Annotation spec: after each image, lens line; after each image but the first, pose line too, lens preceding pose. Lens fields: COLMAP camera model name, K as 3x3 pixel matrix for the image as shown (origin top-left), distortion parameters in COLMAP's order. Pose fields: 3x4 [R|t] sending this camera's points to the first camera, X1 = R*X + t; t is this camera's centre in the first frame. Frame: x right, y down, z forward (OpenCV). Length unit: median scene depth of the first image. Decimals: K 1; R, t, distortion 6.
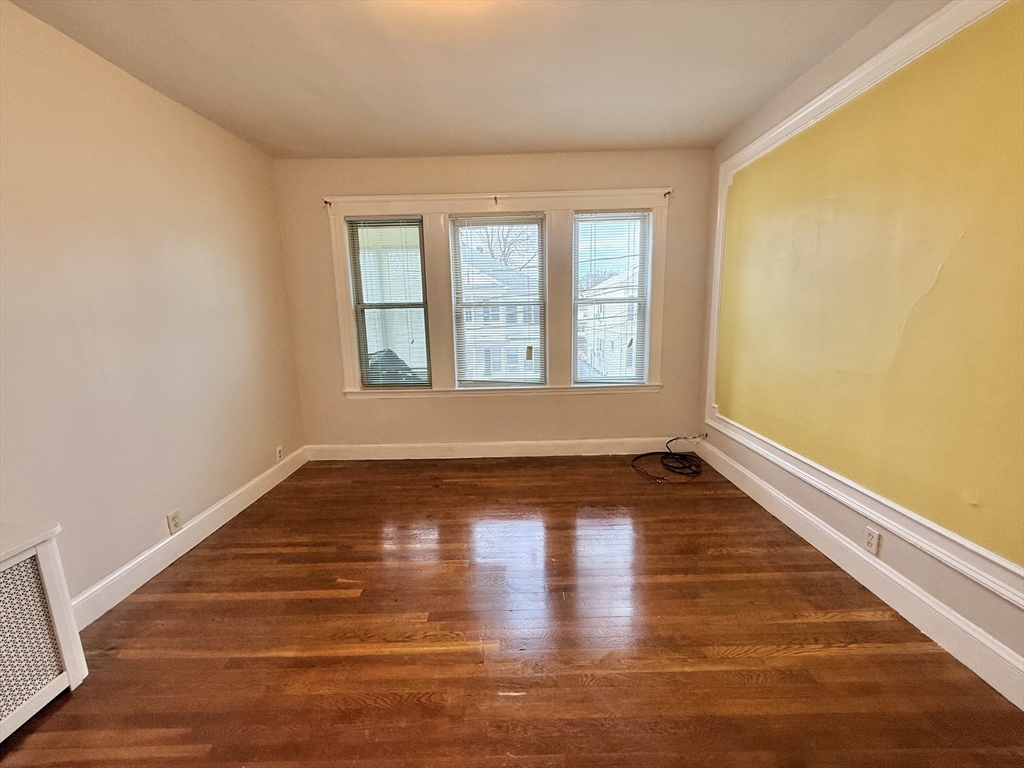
lens RADIAL K [[408.9, 0, 512.0], [0, 408.9, 384.0], [0, 0, 1]] dist [0.000401, 0.000401]
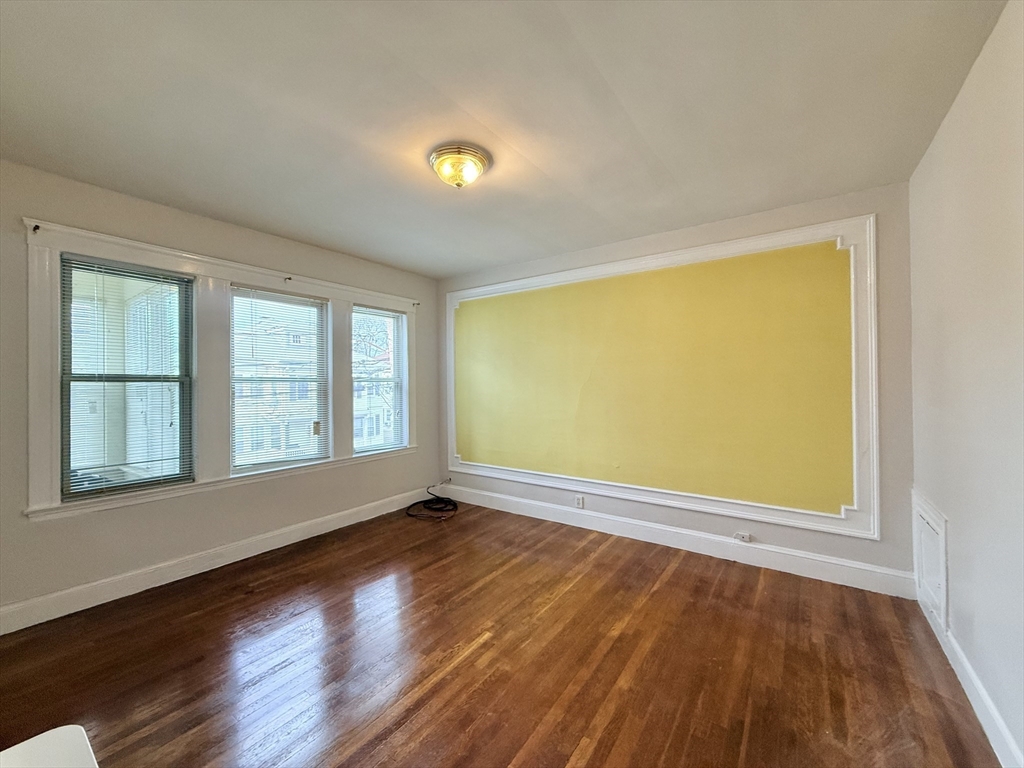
lens RADIAL K [[408.9, 0, 512.0], [0, 408.9, 384.0], [0, 0, 1]] dist [0.000401, 0.000401]
pose [[0.573873, 0.019291, 0.818717, -0.523379], [0.139725, 0.982758, -0.121095, 0.007103], [-0.806937, 0.183889, 0.561282, 0.021063]]
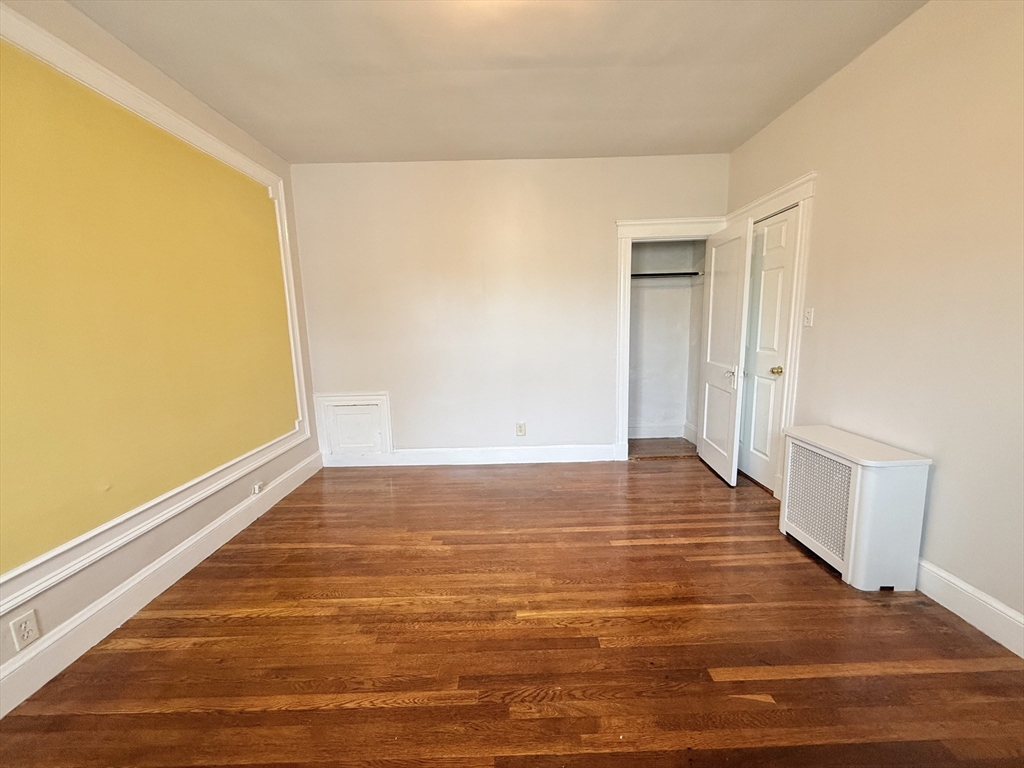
lens RADIAL K [[408.9, 0, 512.0], [0, 408.9, 384.0], [0, 0, 1]] dist [0.000401, 0.000401]
pose [[-0.998551, 0.053483, -0.005934, -0.021666], [0.048615, 0.943900, 0.326633, -0.137164], [0.023070, 0.325871, -0.945133, 0.870224]]
